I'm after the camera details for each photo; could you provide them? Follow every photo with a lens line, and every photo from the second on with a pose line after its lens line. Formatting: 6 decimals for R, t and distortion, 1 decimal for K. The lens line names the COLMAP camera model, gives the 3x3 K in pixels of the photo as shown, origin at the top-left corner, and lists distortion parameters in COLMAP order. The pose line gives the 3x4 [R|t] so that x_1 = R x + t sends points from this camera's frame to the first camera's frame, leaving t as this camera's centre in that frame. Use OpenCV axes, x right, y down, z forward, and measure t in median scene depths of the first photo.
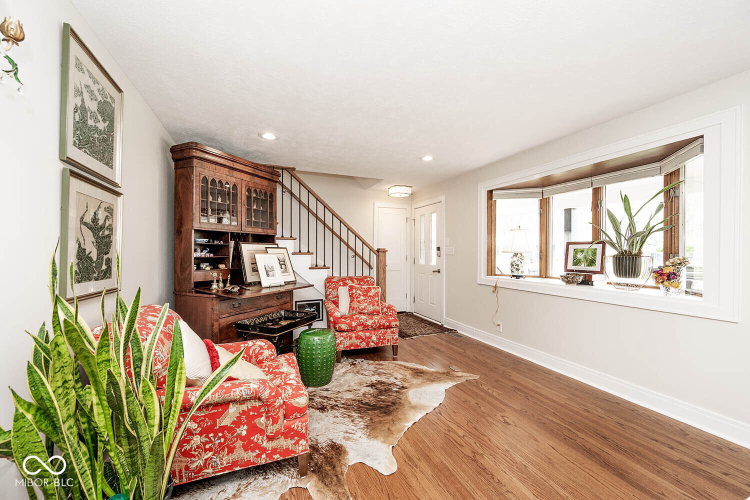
lens RADIAL K [[292.9, 0, 374.0], [0, 292.9, 251.0], [0, 0, 1]] dist [0.006453, -0.000355]
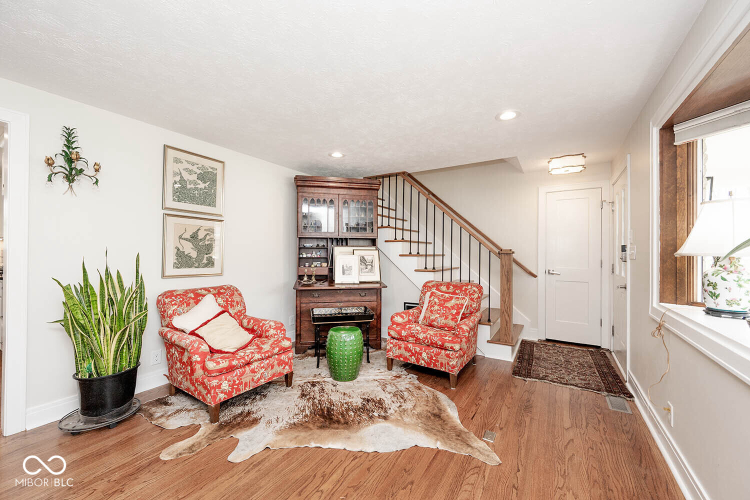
lens RADIAL K [[292.9, 0, 374.7], [0, 292.9, 251.7], [0, 0, 1]] dist [0.006453, -0.000355]
pose [[0.587111, -0.006457, -0.809481, 0.655630], [0.000135, 0.999969, -0.007879, 0.005217], [0.809507, 0.004516, 0.587093, 0.424679]]
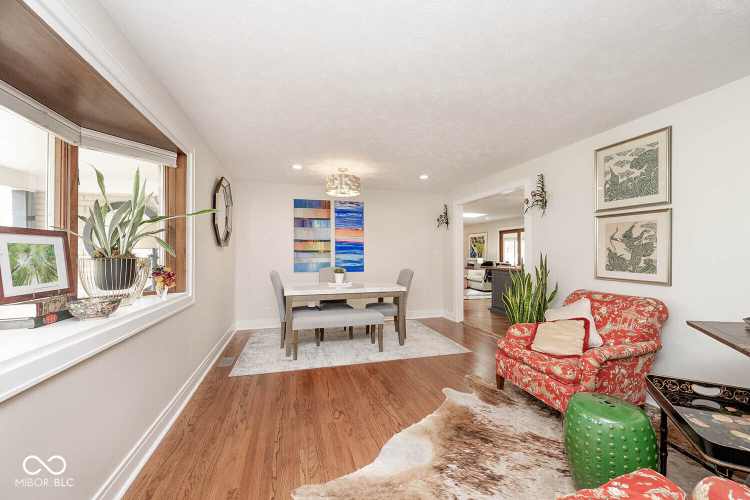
lens RADIAL K [[292.9, 0, 374.8], [0, 292.9, 251.3], [0, 0, 1]] dist [0.006453, -0.000355]
pose [[-0.994998, -0.005348, 0.099749, 0.156023], [-0.005958, 0.999965, -0.005820, 0.001526], [-0.099714, -0.006385, -0.994996, 1.429010]]
